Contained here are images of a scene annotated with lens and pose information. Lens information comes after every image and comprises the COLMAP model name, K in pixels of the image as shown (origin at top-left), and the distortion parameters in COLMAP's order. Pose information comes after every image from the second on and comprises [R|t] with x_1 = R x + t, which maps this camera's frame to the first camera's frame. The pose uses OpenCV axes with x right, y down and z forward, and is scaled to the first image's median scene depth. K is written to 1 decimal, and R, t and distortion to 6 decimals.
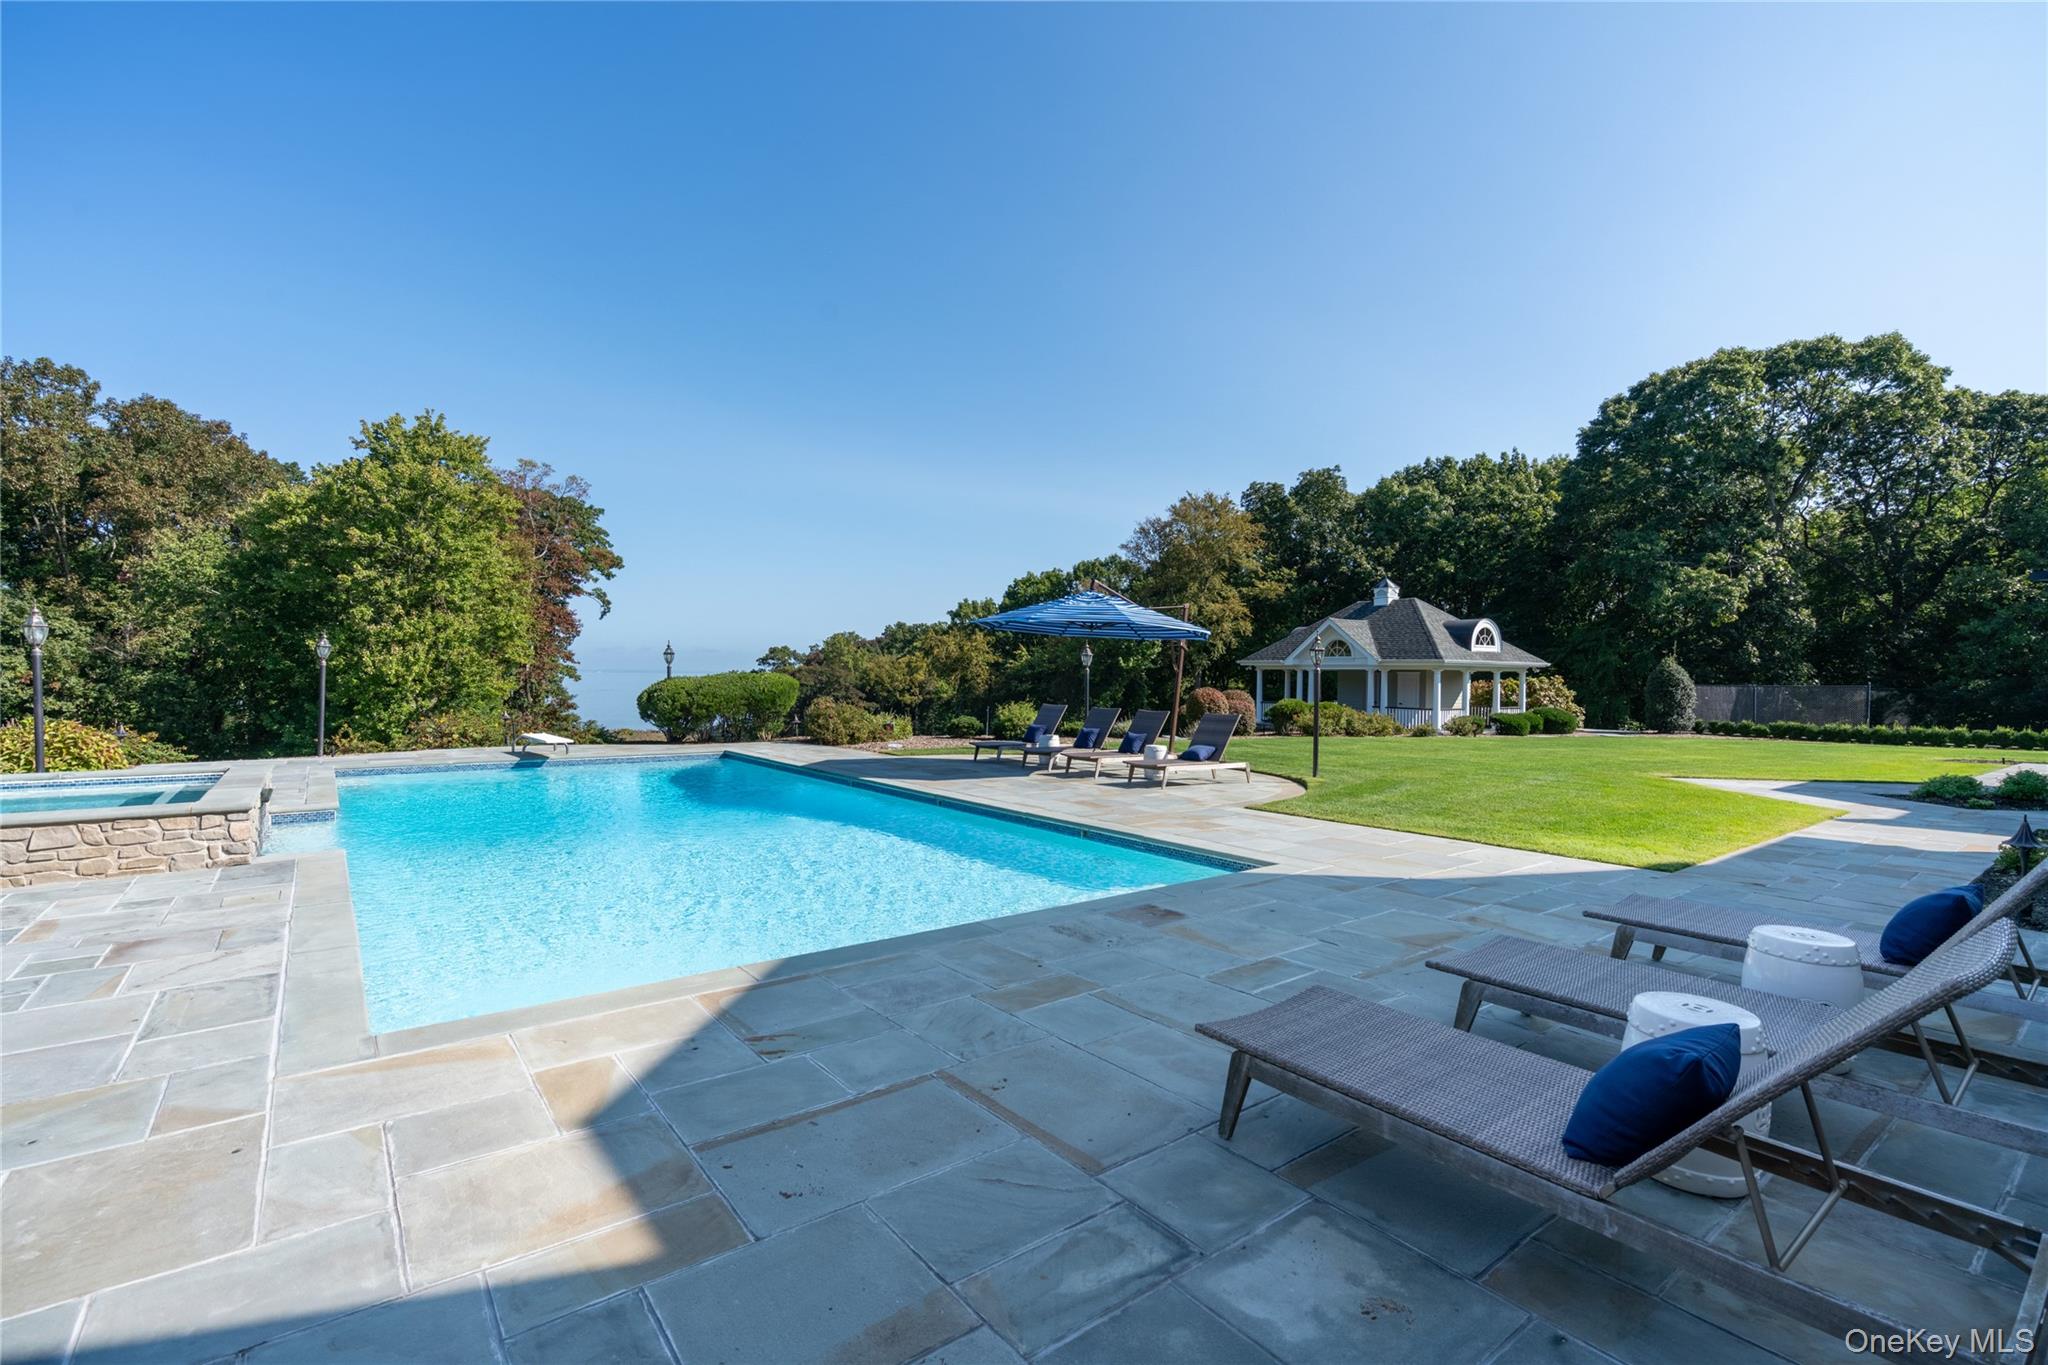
lens RADIAL K [[943.5, 0, 1024.0], [0, 943.5, 682.5], [0, 0, 1]] dist [-0.002575, -0.000363]
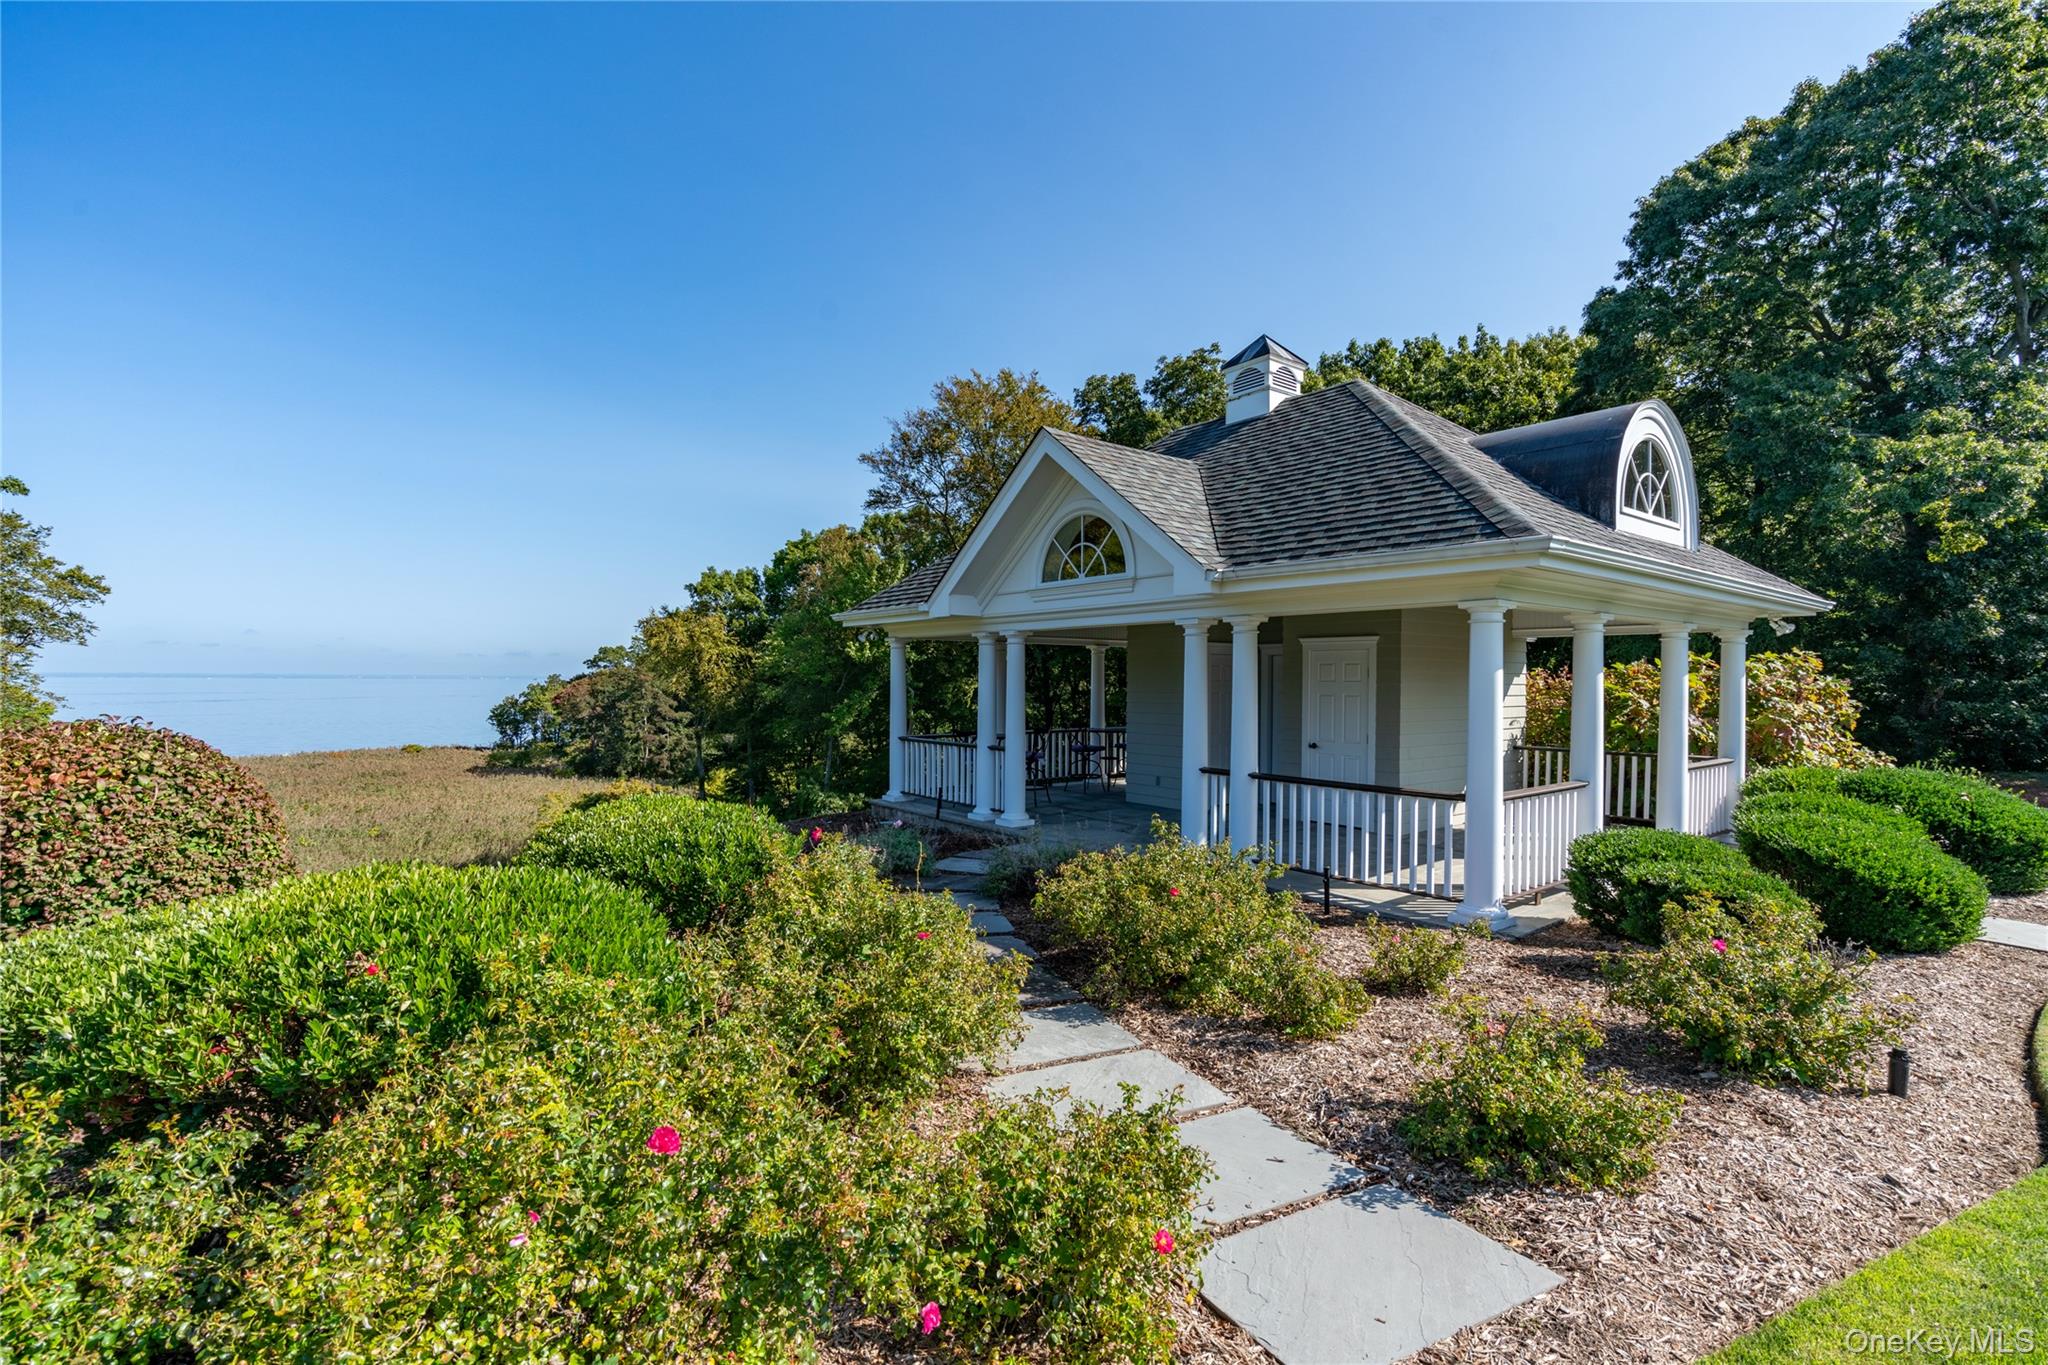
lens RADIAL K [[943.5, 0, 1024.0], [0, 943.5, 682.5], [0, 0, 1]] dist [-0.002575, -0.000363]
pose [[0.996727, -0.005904, 0.080621, 0.272769], [0.006225, 0.999974, -0.003723, 0.002875], [-0.080597, 0.004213, 0.996738, 0.680583]]
